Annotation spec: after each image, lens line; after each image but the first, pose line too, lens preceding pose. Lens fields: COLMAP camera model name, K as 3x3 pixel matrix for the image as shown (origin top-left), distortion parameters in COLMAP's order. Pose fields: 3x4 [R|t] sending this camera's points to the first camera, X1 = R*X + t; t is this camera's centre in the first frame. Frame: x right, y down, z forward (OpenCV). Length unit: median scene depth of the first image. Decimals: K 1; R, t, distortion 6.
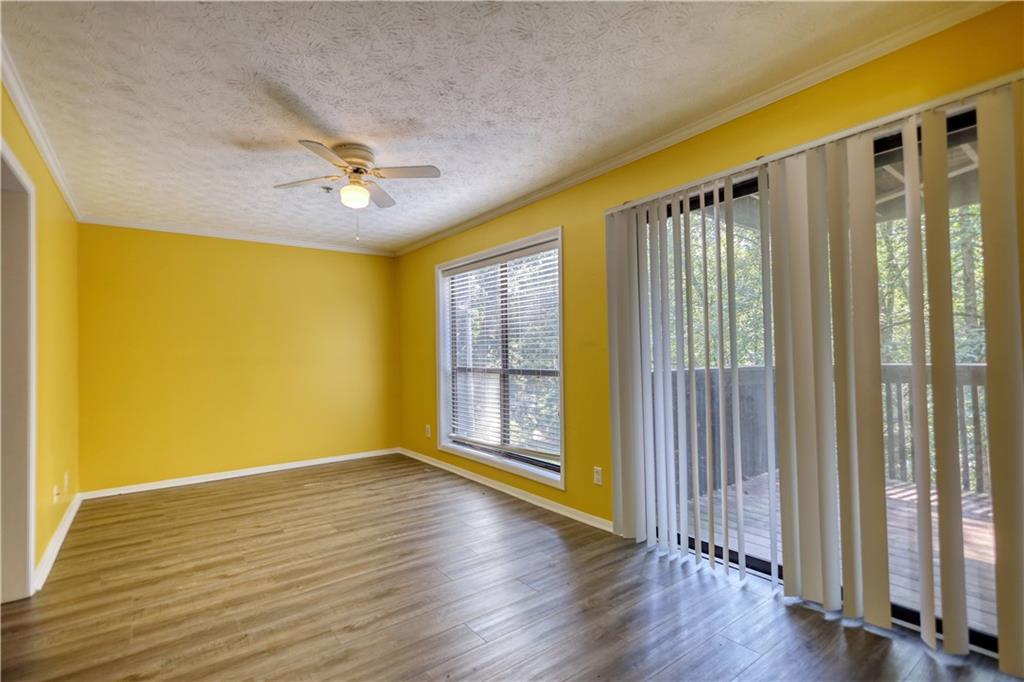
lens RADIAL K [[479.9, 0, 513.0], [0, 479.9, 341.9], [0, 0, 1]] dist [0.001945, 0.000216]
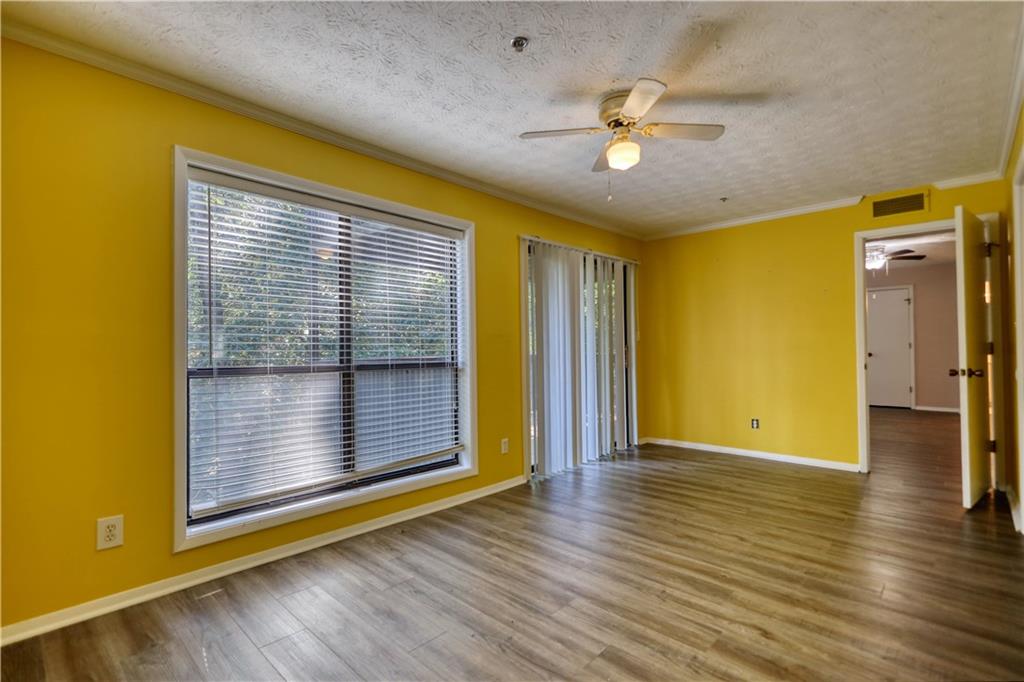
lens RADIAL K [[463.8, 0, 501.0], [0, 463.8, 342.8], [0, 0, 1]] dist [0.002325, 0.000494]
pose [[-0.140763, 0.033753, 0.989468, -1.006720], [-0.012832, 0.999273, -0.035913, 0.062791], [-0.989960, -0.017752, -0.140228, 1.205476]]
